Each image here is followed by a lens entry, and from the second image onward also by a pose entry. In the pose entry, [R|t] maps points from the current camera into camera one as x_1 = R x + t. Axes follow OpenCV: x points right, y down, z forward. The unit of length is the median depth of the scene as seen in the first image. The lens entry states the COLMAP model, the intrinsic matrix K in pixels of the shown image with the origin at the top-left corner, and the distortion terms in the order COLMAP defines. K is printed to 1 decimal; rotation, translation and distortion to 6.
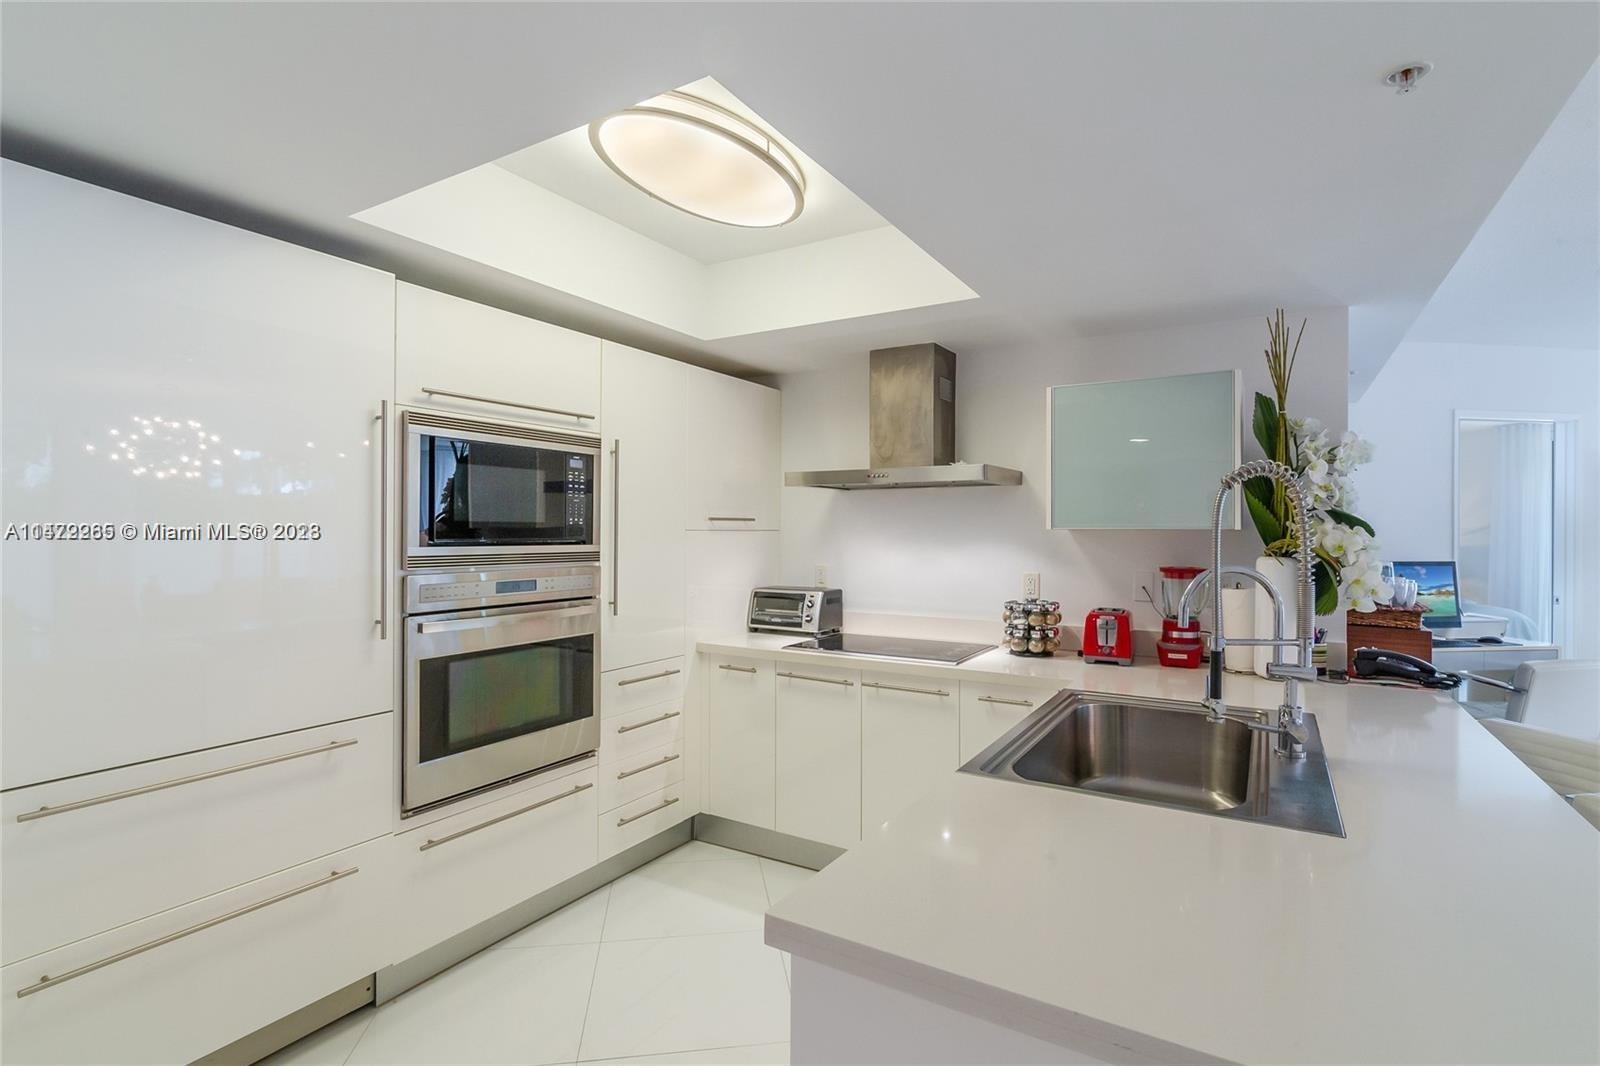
lens RADIAL K [[770.1, 0, 798.3], [0, 770.1, 531.4], [0, 0, 1]] dist [-0.000008, 0.000033]
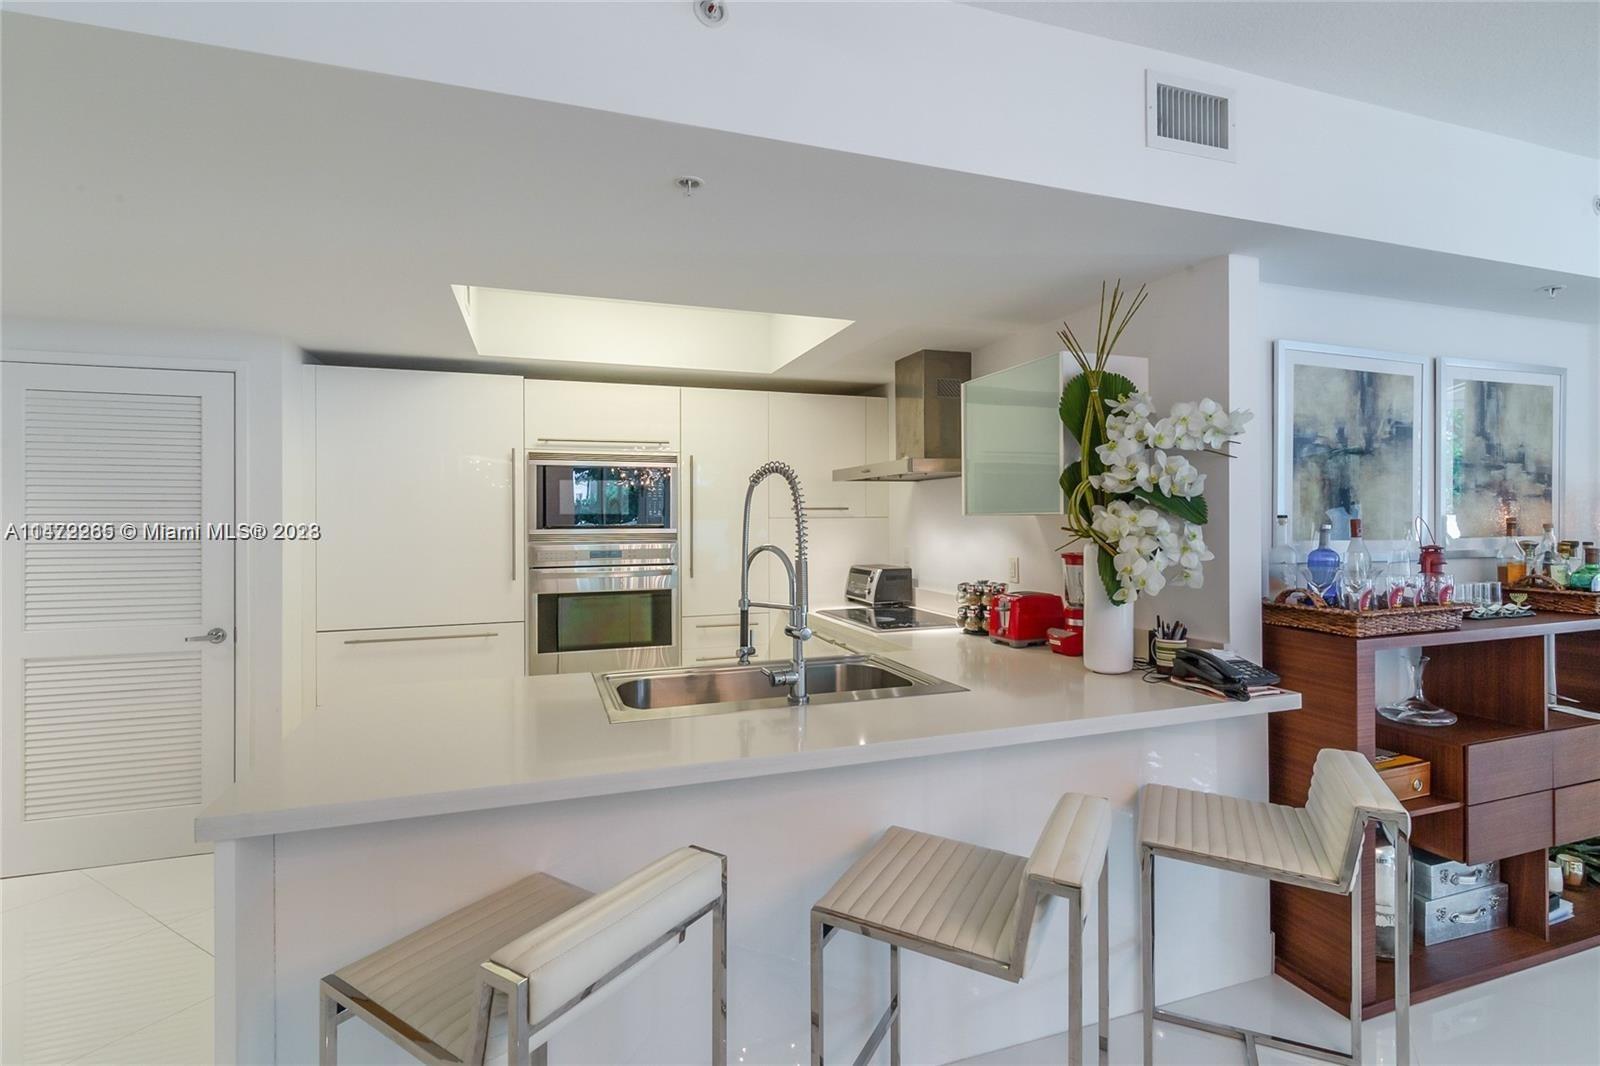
lens RADIAL K [[764.6, 0, 802.2], [0, 764.6, 523.7], [0, 0, 1]] dist [0.001765, 0.000042]
pose [[0.776231, -0.000422, -0.630448, 0.847125], [0.006785, 0.999947, 0.007685, -0.001599], [0.630412, -0.010243, 0.776193, 0.023070]]
